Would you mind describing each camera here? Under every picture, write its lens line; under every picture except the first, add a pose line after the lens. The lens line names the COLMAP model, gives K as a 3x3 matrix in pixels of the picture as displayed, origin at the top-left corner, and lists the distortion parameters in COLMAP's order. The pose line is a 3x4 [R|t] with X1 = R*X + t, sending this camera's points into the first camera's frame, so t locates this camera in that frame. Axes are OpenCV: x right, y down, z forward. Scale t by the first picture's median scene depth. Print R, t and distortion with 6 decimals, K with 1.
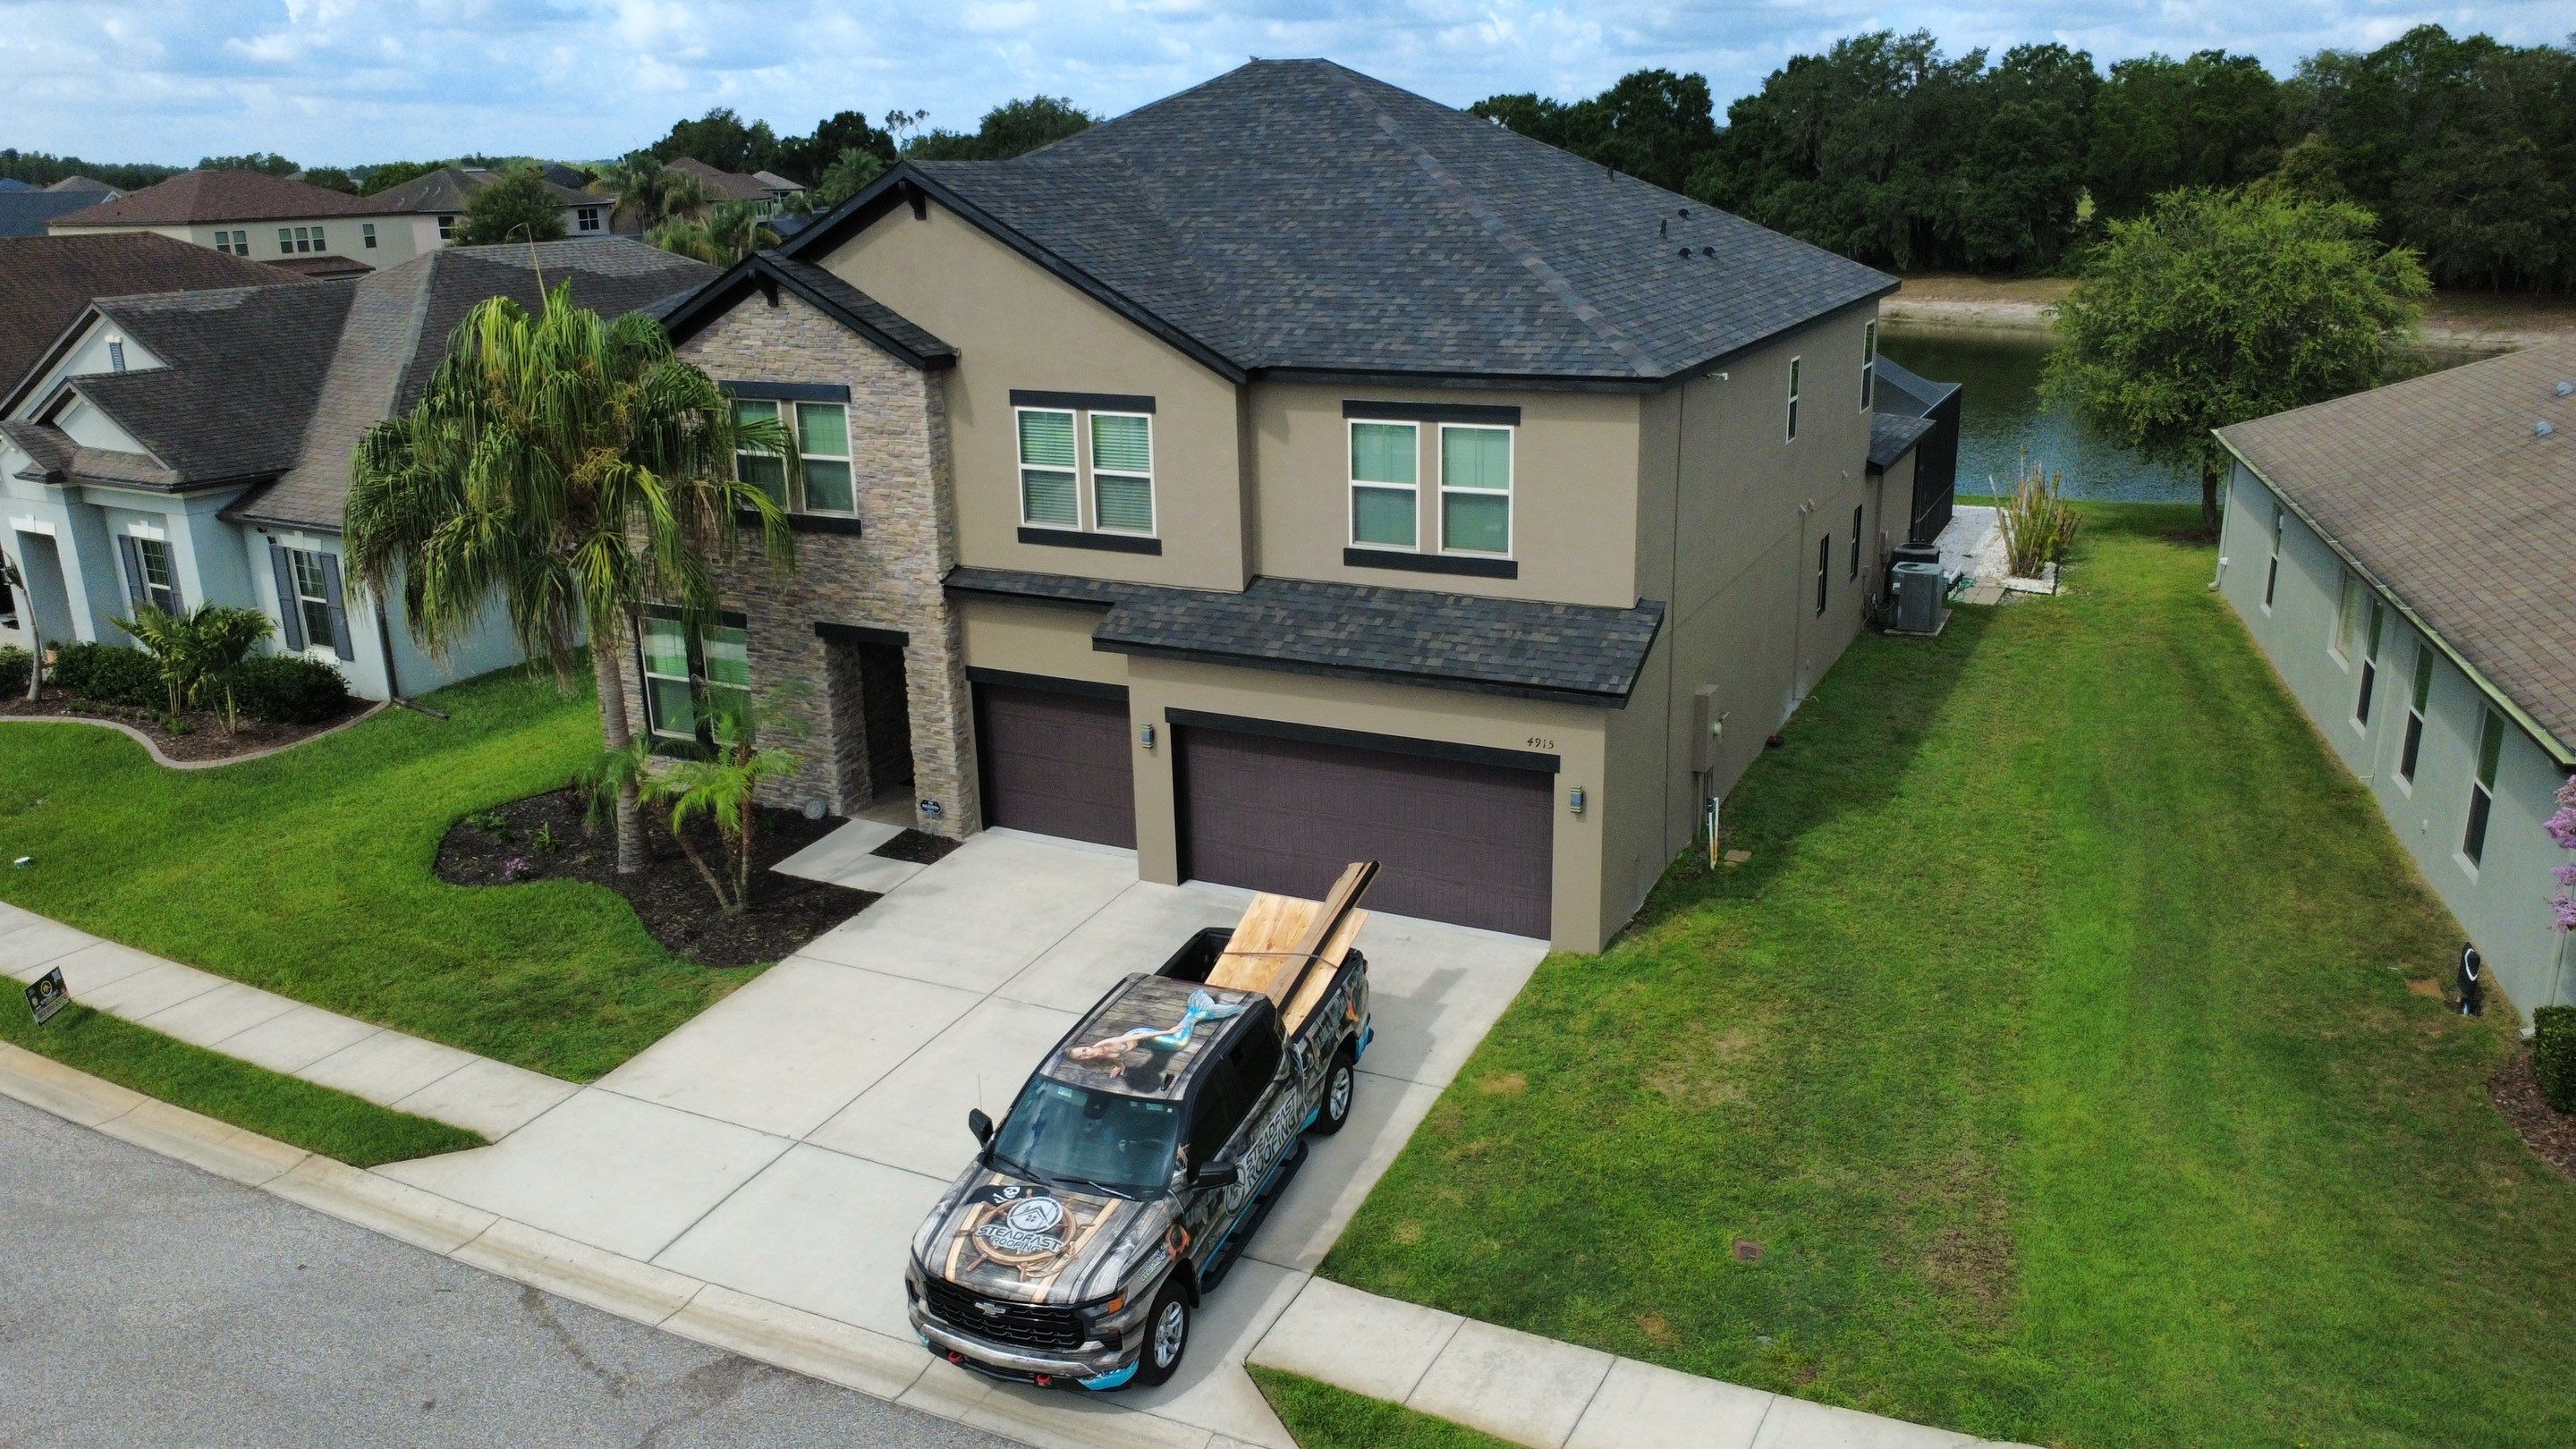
lens RADIAL K [[1877.4, 0, 1283.4], [0, 1877.4, 720.1], [0, 0, 1]] dist [-0.005383, 0.008127]
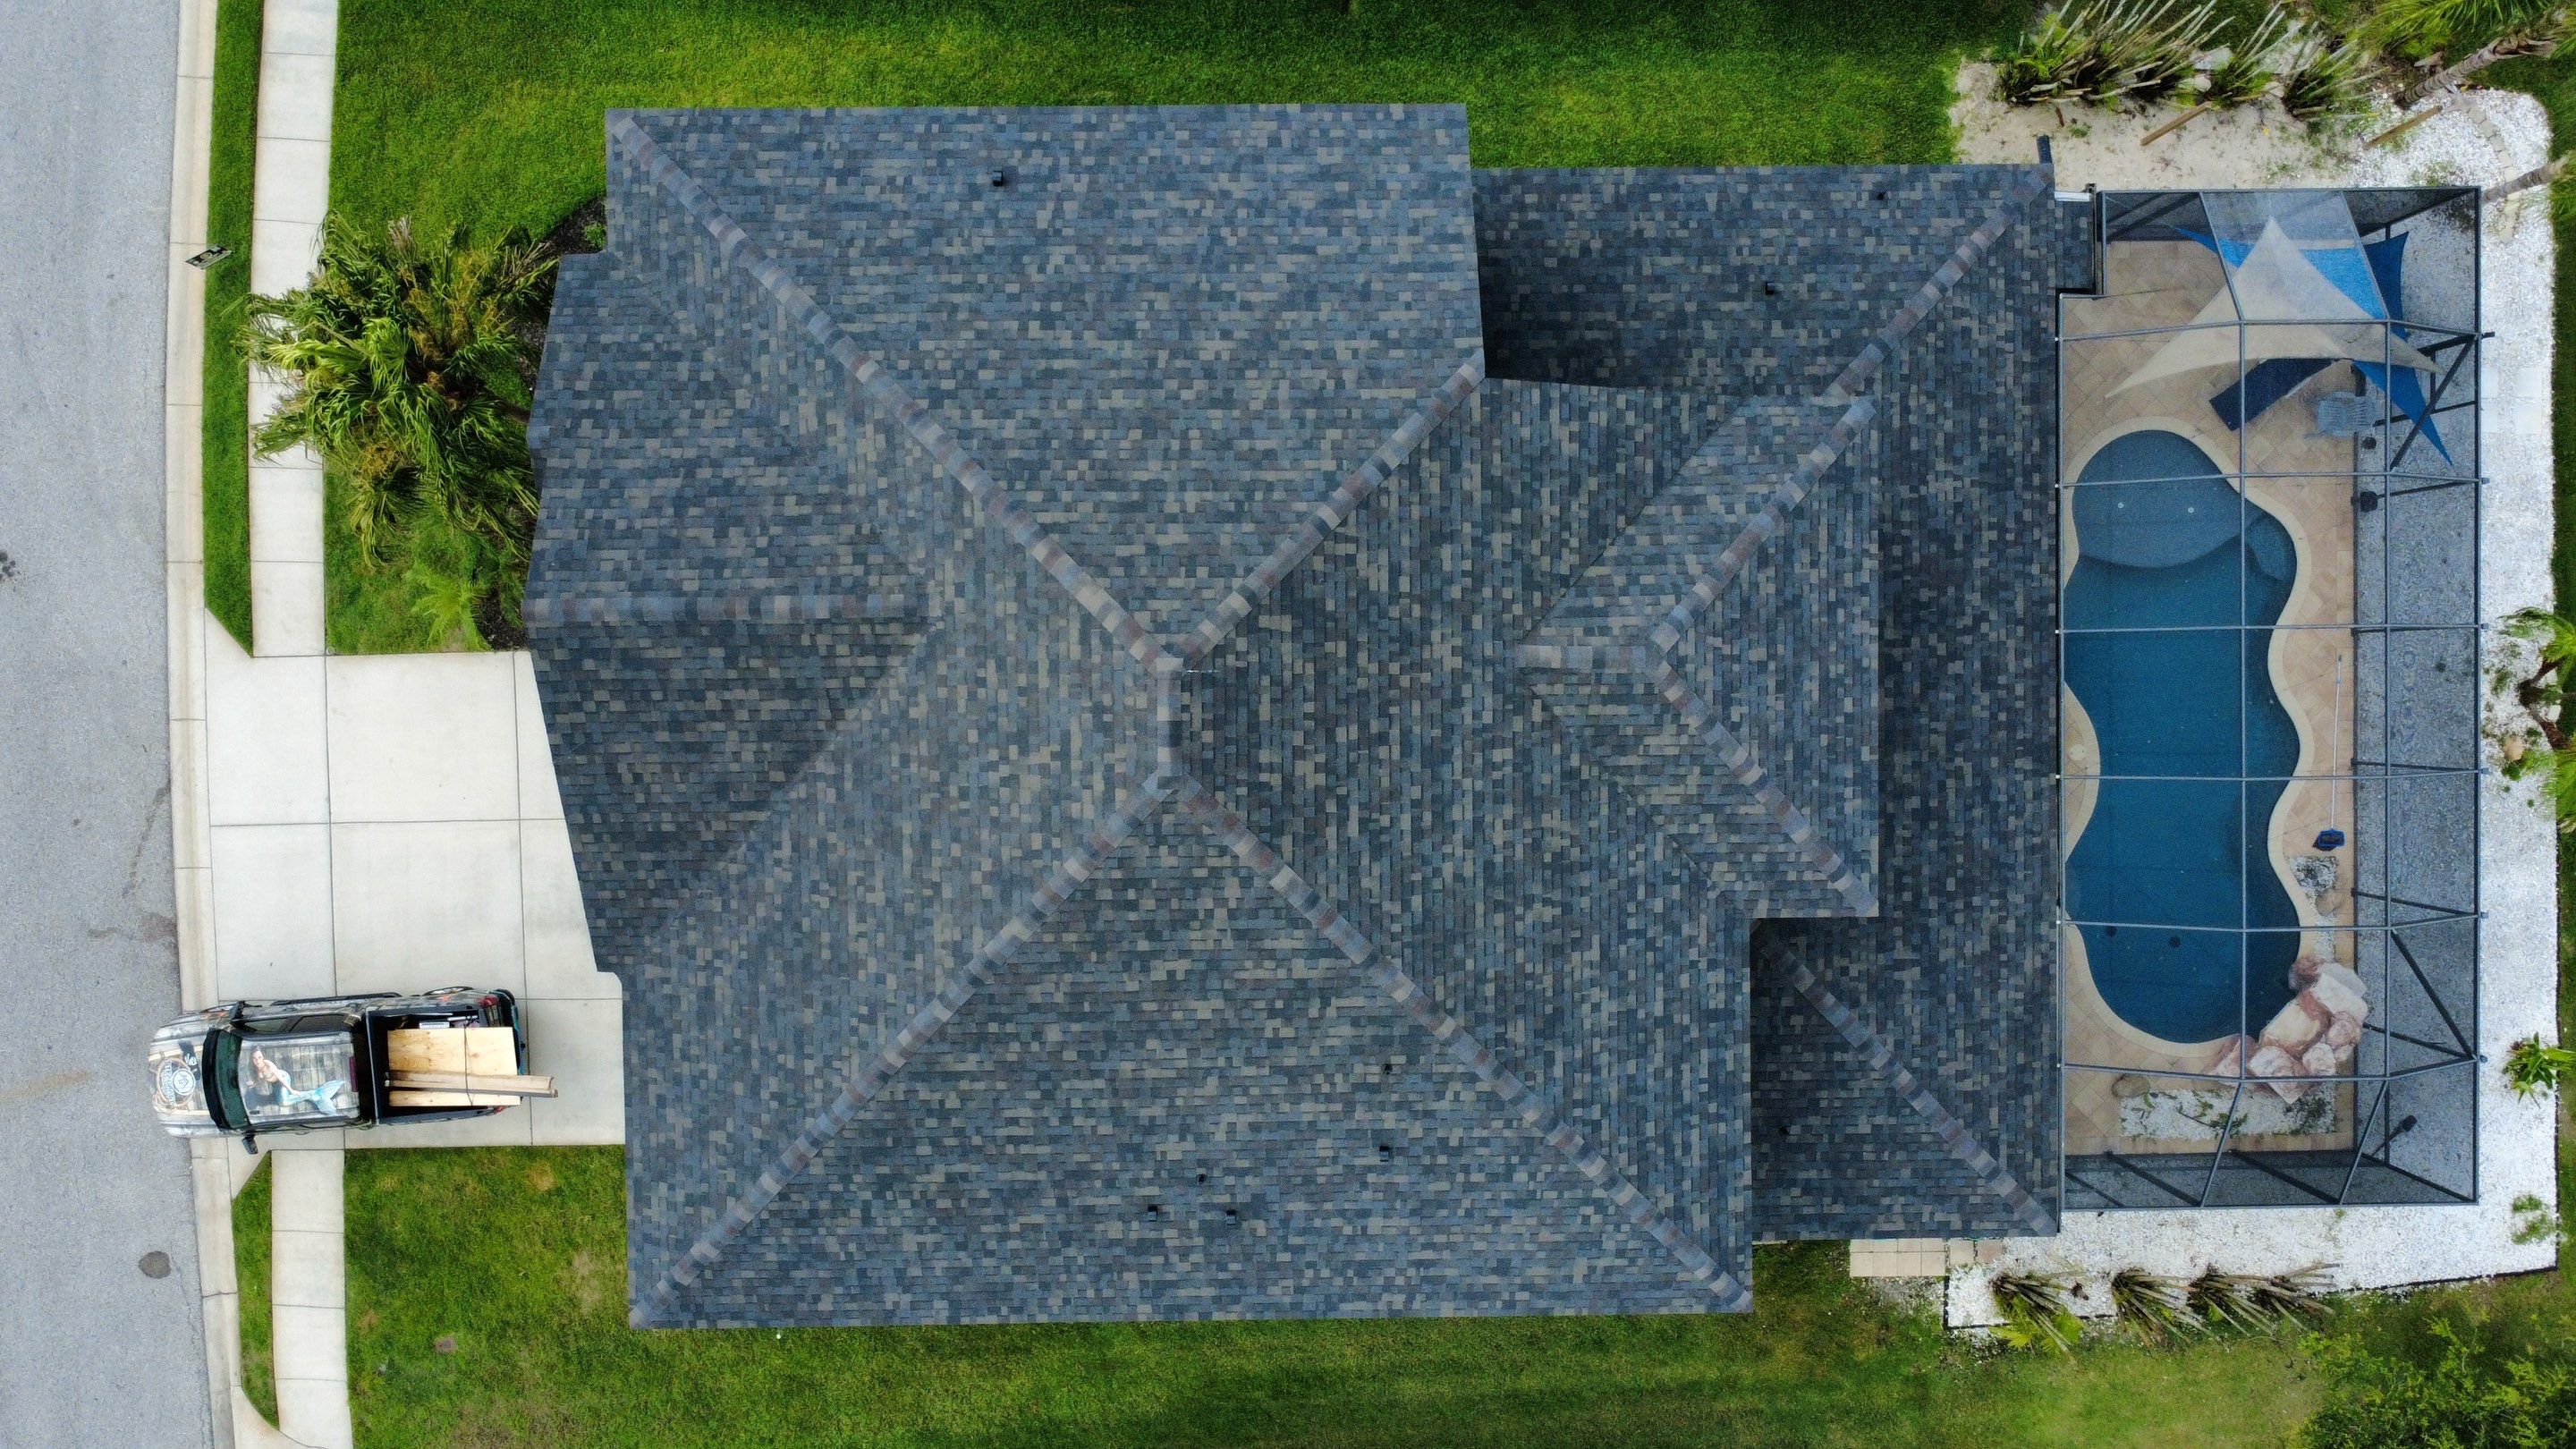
lens RADIAL K [[1877.4, 0, 1283.4], [0, 1877.4, 720.1], [0, 0, 1]] dist [-0.005383, 0.008127]
pose [[0.460146, 0.886547, 0.047971, -0.018030], [-0.277374, 0.092219, 0.956326, -1.388630], [0.843404, -0.453355, 0.288339, 1.067010]]
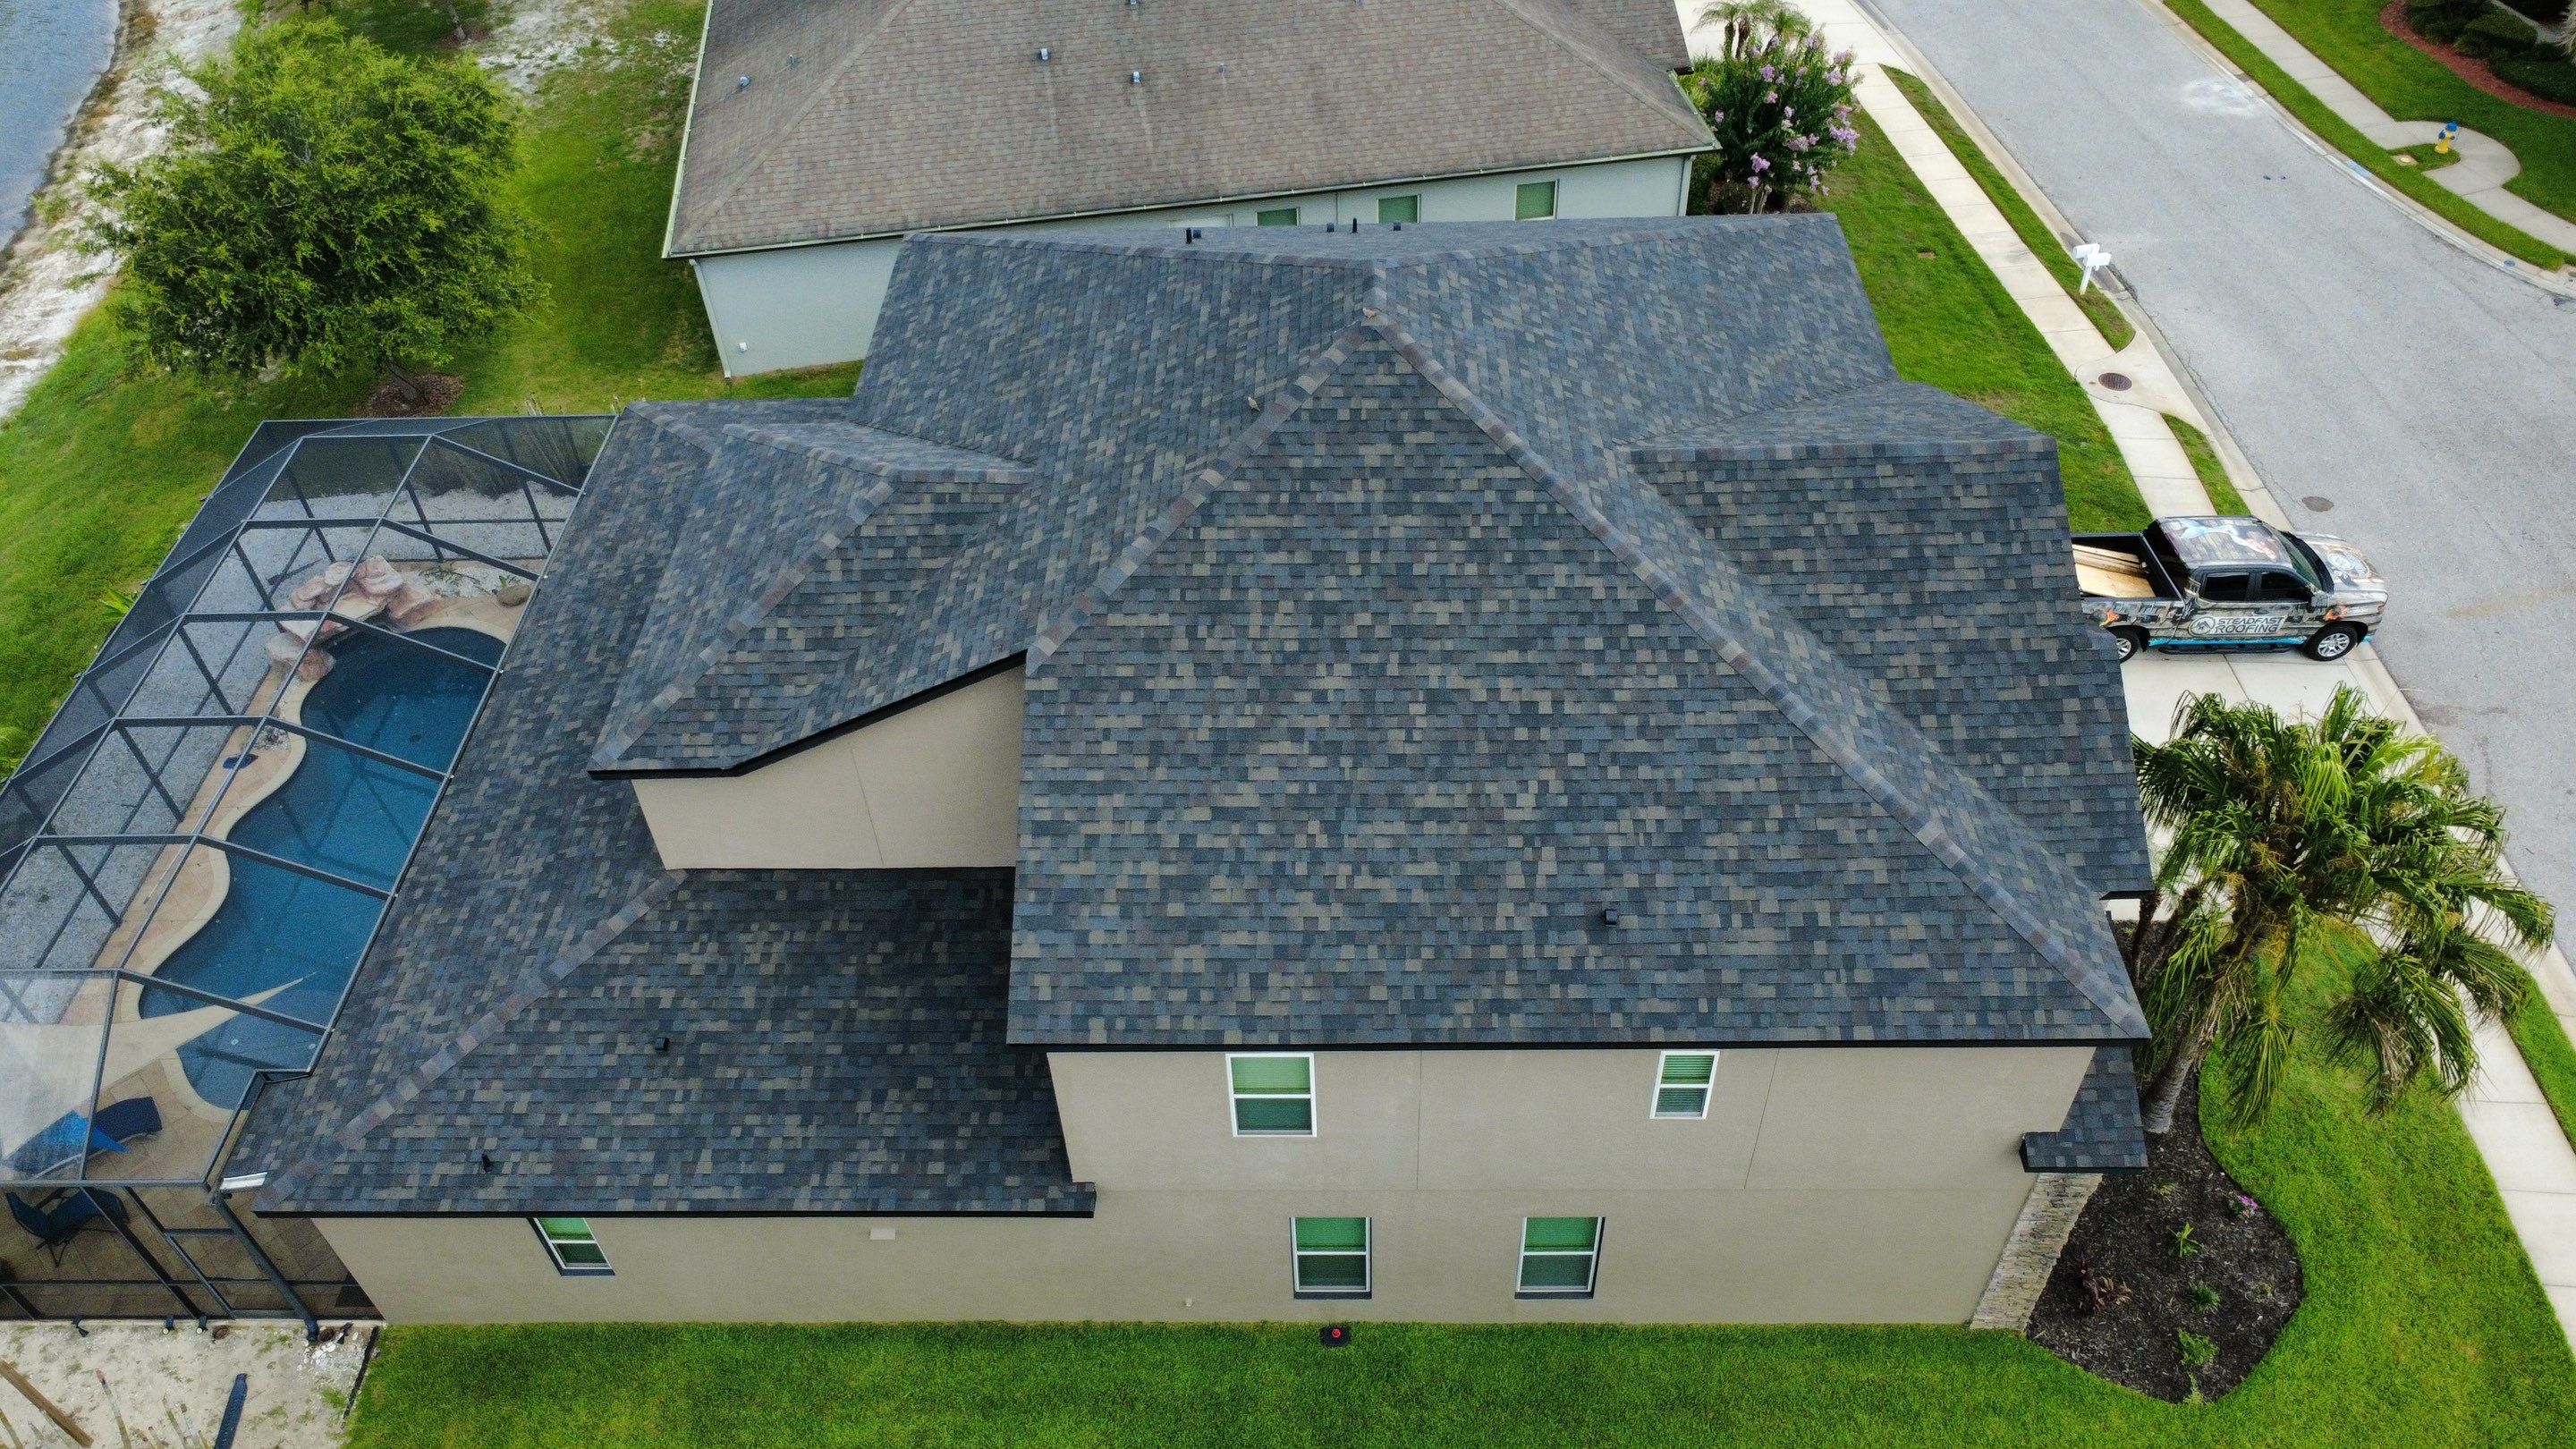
lens RADIAL K [[1877.4, 0, 1283.4], [0, 1877.4, 720.1], [0, 0, 1]] dist [-0.005383, 0.008127]
pose [[-0.432378, -0.598783, 0.674172, -0.782639], [0.303745, 0.607253, 0.734154, -1.058779], [-0.848992, 0.522209, -0.080686, 1.534335]]
